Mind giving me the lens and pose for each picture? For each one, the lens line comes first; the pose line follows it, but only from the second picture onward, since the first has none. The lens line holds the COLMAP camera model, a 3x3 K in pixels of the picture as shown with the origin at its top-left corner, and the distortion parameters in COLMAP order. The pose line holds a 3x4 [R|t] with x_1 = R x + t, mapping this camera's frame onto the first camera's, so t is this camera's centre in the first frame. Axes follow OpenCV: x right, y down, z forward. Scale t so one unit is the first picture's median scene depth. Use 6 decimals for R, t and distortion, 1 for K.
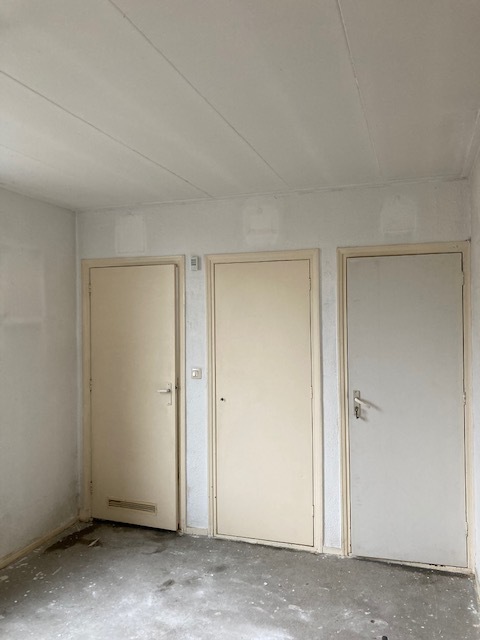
lens RADIAL K [[536.0, 0, 239.1], [0, 536.0, 320.0], [0, 0, 1]] dist [0.087607, -0.037738]
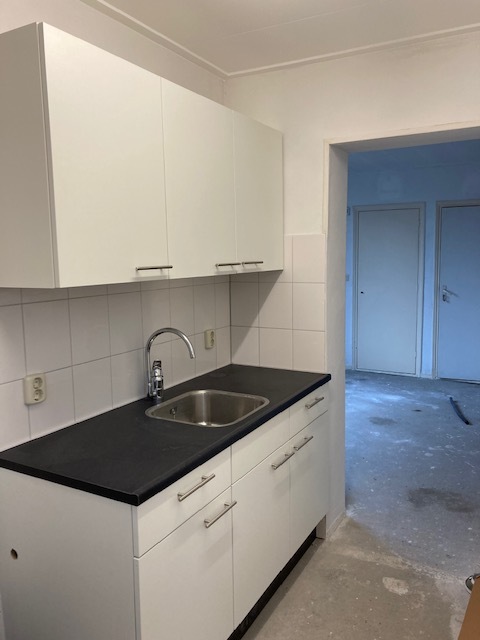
lens RADIAL K [[536.0, 0, 258.8], [0, 536.0, 309.8], [0, 0, 1]] dist [0.087607, -0.037738]
pose [[0.990477, 0.016482, -0.136690, -0.131438], [-0.002018, 0.994440, 0.105290, 0.025908], [0.137665, -0.104012, 0.985003, -0.792405]]
